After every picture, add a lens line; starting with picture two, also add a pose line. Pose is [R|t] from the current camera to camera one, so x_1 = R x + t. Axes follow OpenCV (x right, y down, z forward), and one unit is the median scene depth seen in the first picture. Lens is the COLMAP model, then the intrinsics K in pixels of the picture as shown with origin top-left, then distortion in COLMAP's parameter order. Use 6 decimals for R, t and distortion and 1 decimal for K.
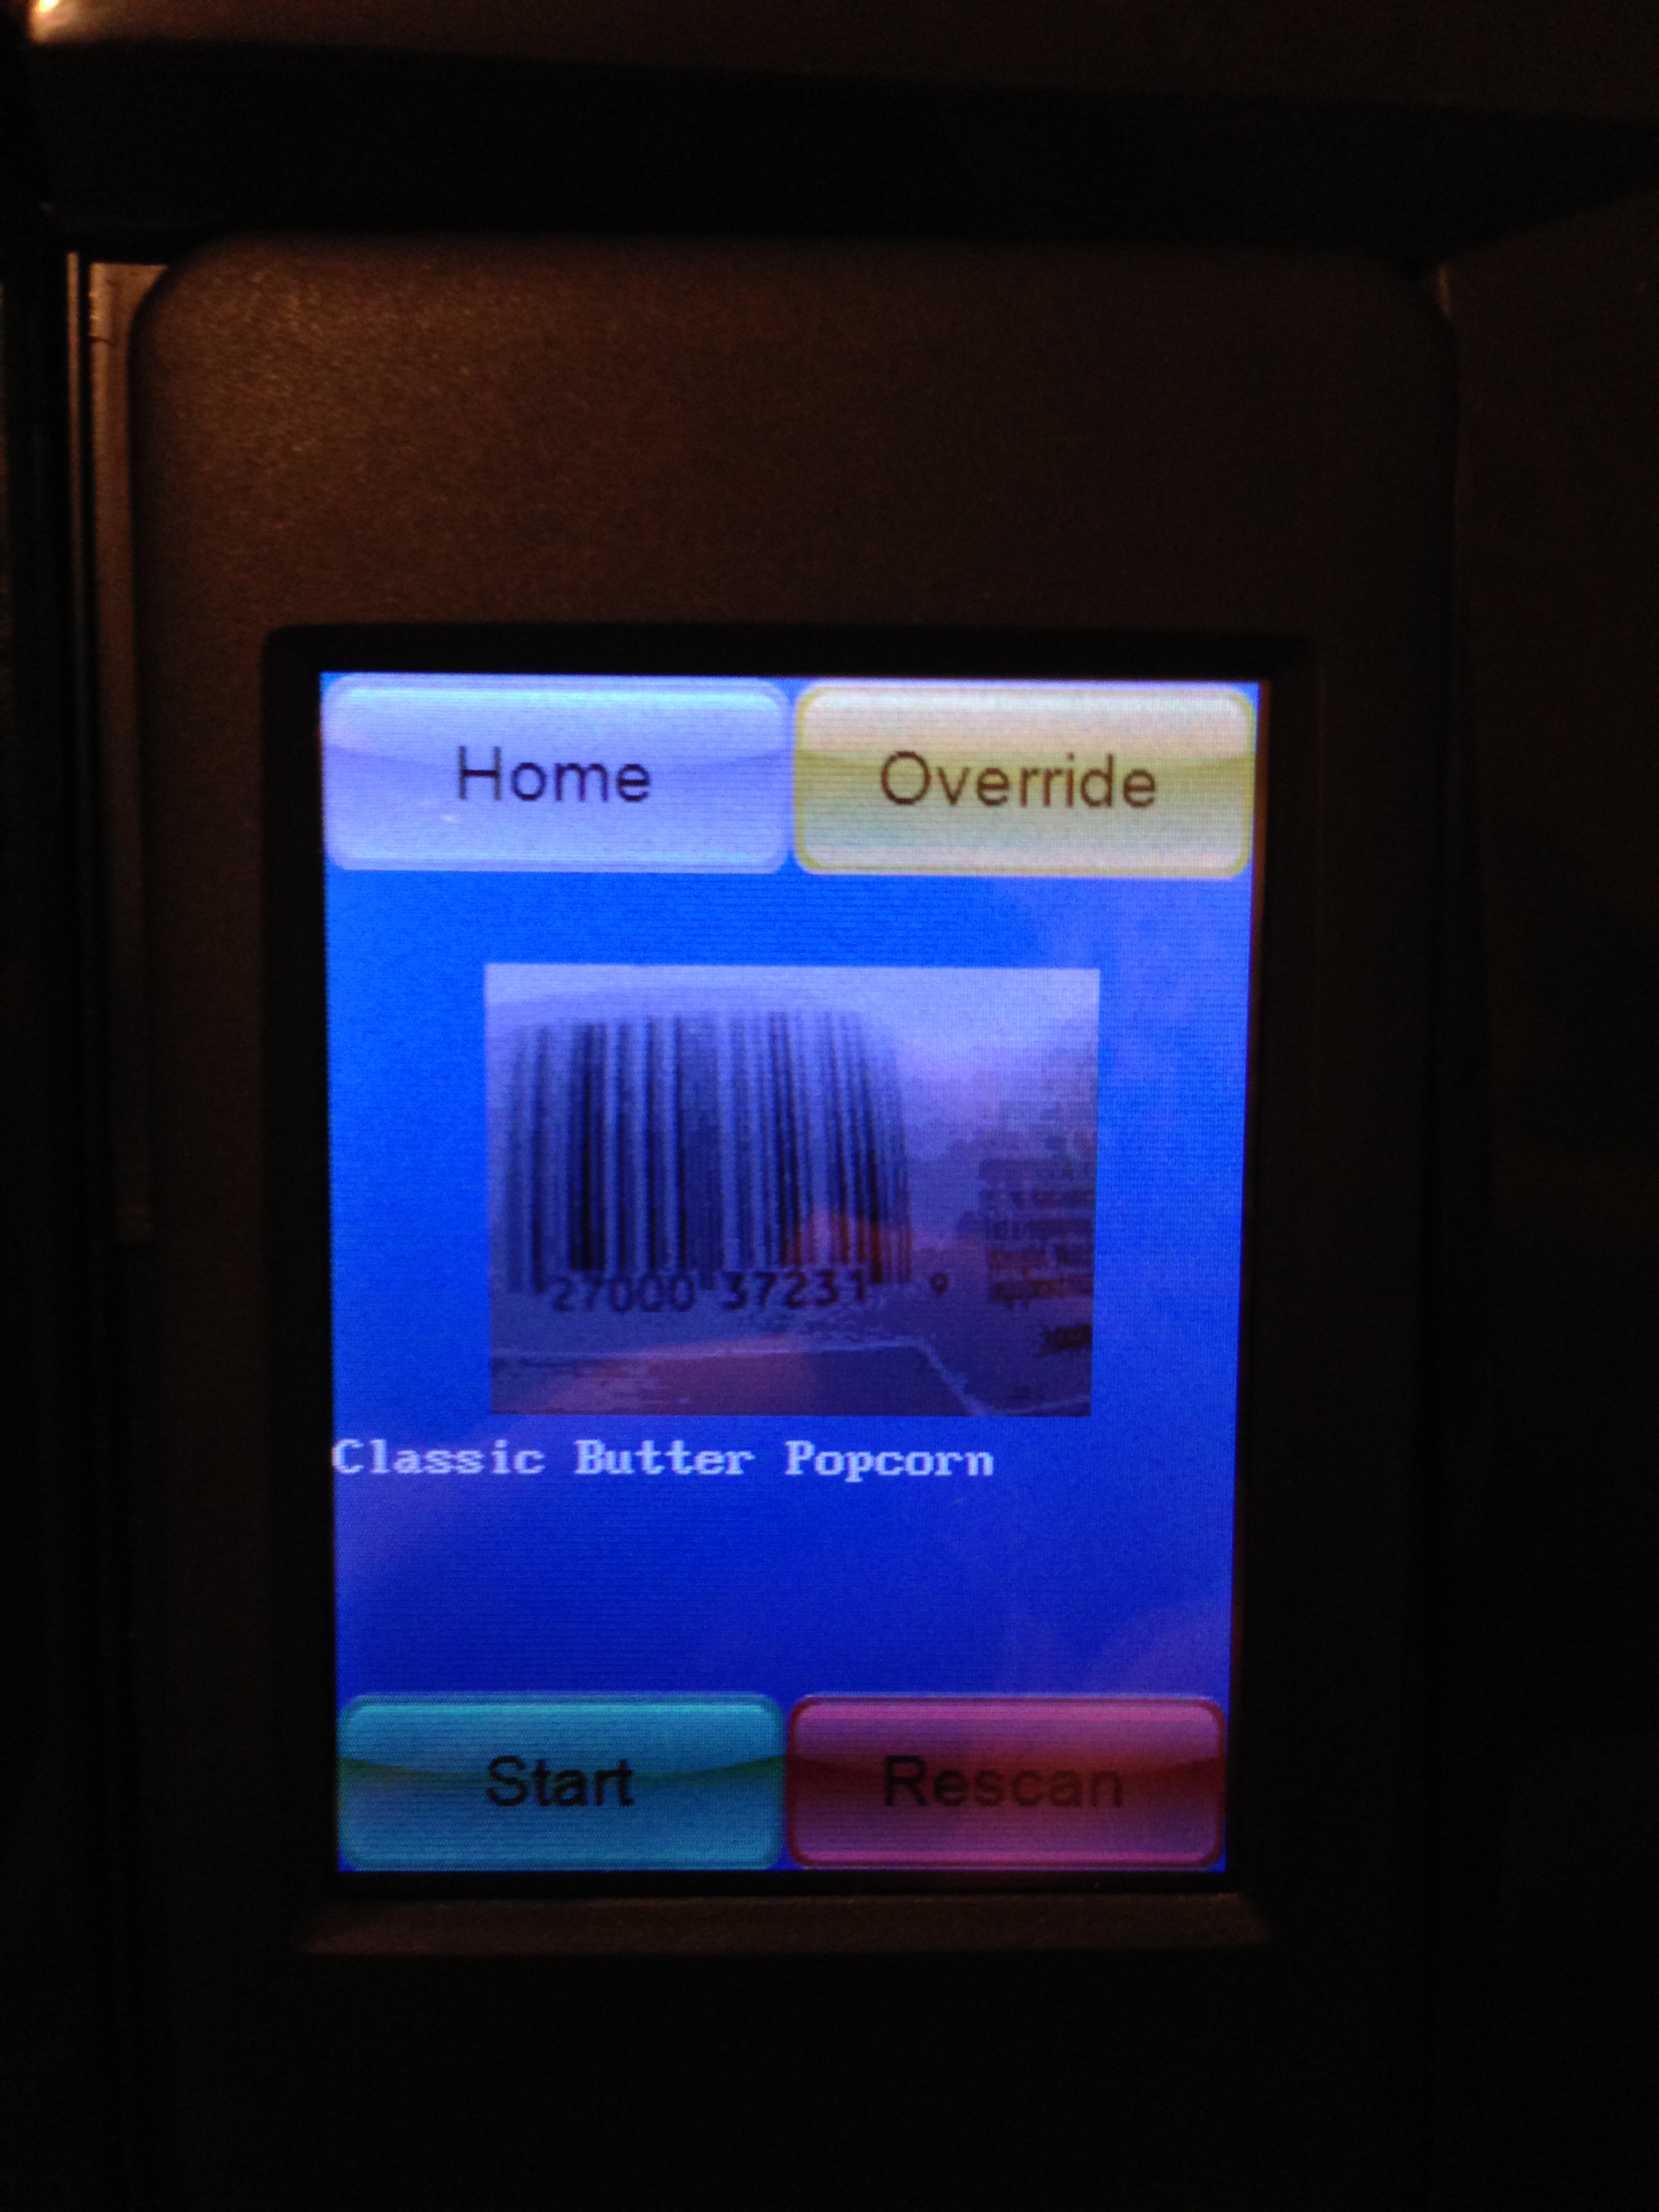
lens RADIAL K [[2123.7, 0, 829.5], [0, 2123.7, 1106.0], [0, 0, 1]] dist [0.099646, -0.263611]
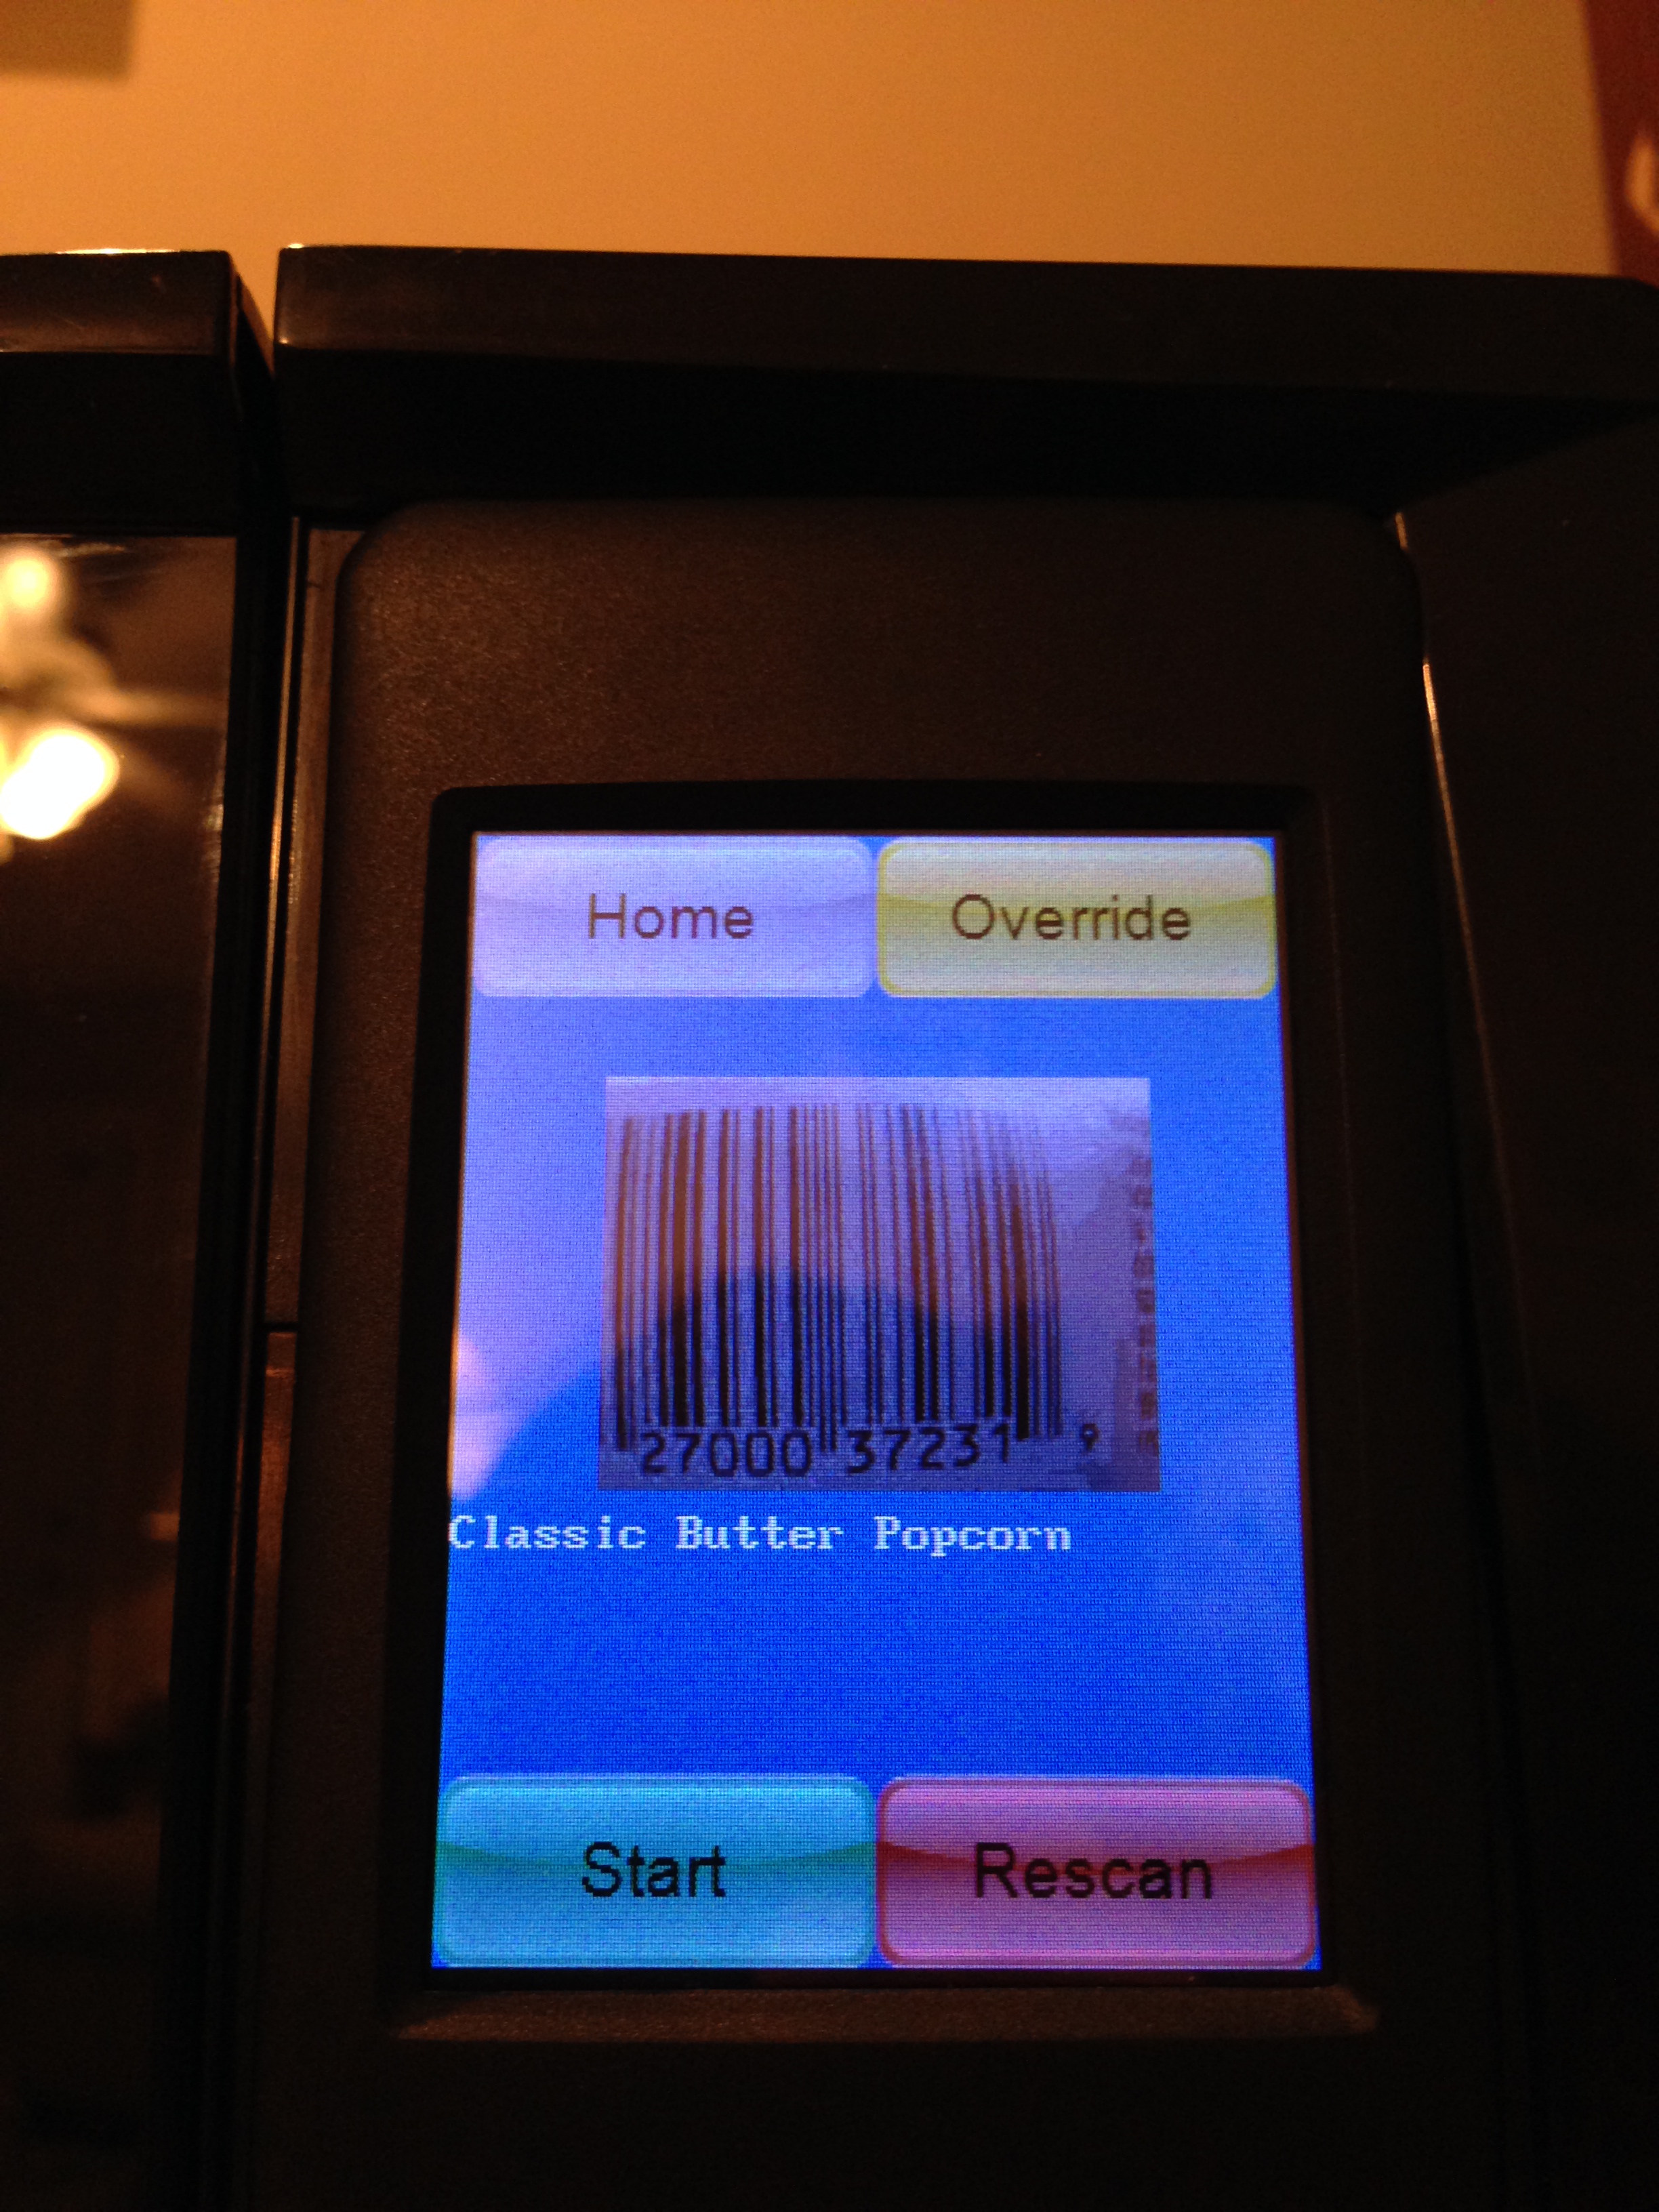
lens RADIAL K [[2123.7, 0, 829.5], [0, 2123.7, 1106.0], [0, 0, 1]] dist [0.099646, -0.263611]
pose [[0.999858, -0.008438, -0.014611, -0.025468], [0.003709, 0.954718, -0.297488, 0.278126], [0.016460, 0.297392, 0.954614, -0.073704]]
